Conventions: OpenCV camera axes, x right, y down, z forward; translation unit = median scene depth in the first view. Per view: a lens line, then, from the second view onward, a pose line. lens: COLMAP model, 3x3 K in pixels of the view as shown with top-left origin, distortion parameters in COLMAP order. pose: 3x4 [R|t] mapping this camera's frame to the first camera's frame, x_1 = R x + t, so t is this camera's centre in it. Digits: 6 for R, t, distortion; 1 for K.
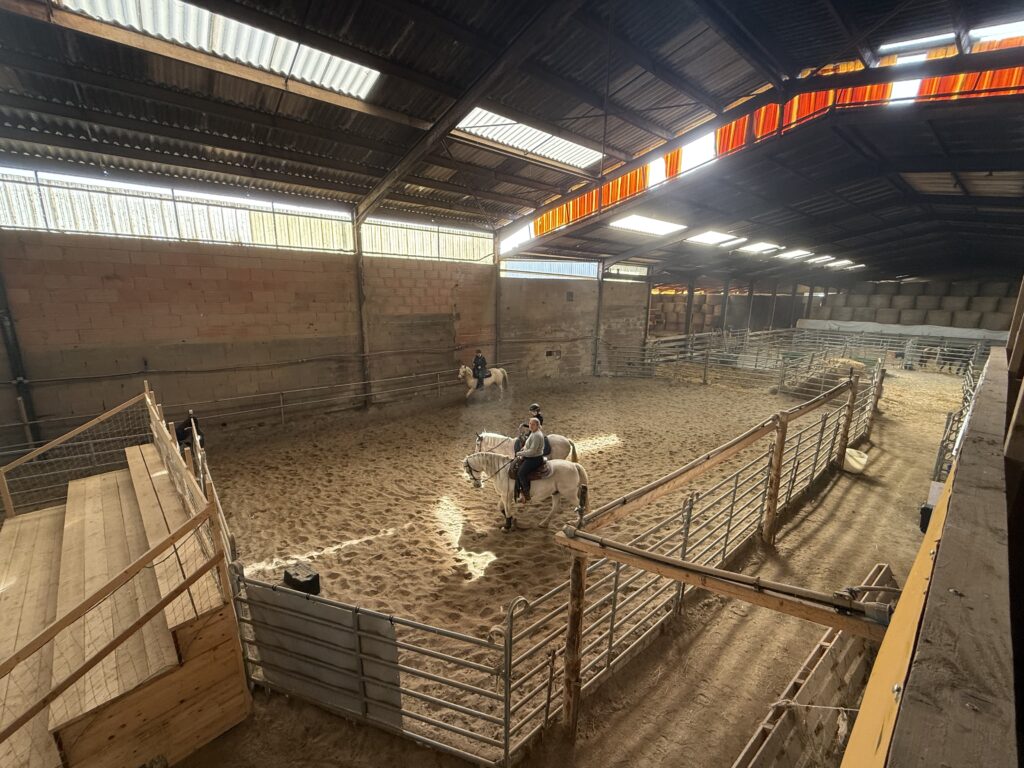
lens RADIAL K [[414.1, 0, 510.7], [0, 414.1, 384.0], [0, 0, 1]] dist [-0.000133, -0.000192]
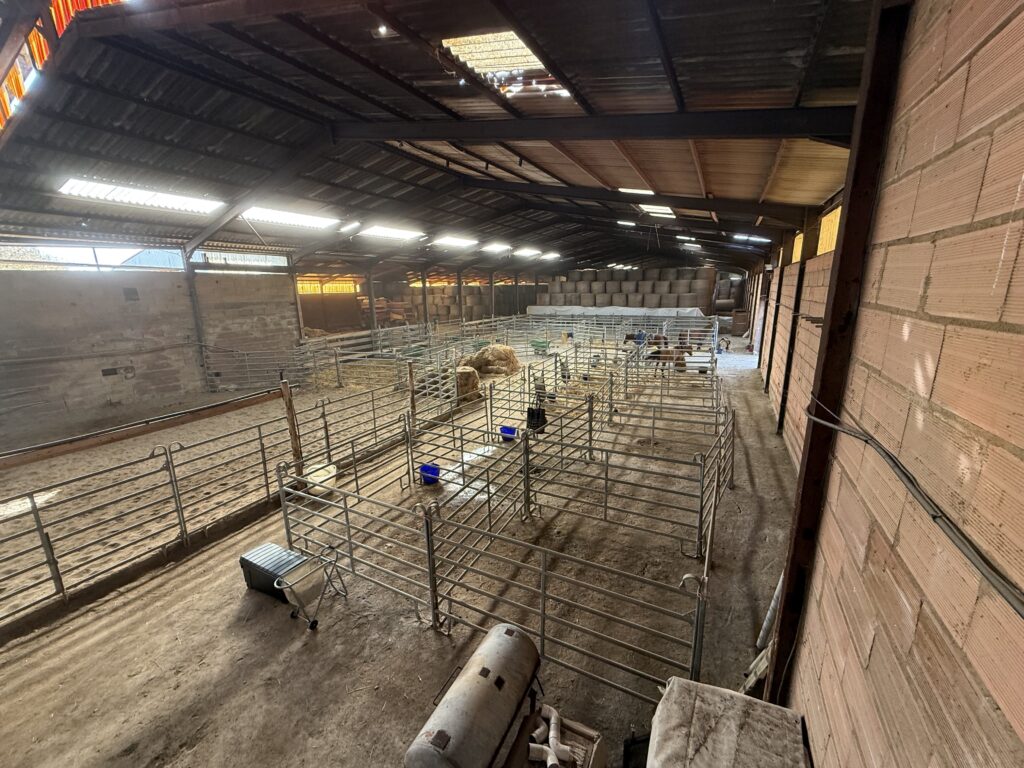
lens RADIAL K [[414.1, 0, 510.4], [0, 414.1, 384.4], [0, 0, 1]] dist [-0.000133, -0.000192]
pose [[0.916552, -0.119676, 0.381588, 0.303081], [0.114128, 0.992768, 0.037229, 0.001949], [-0.383284, 0.009427, 0.923583, 0.024325]]
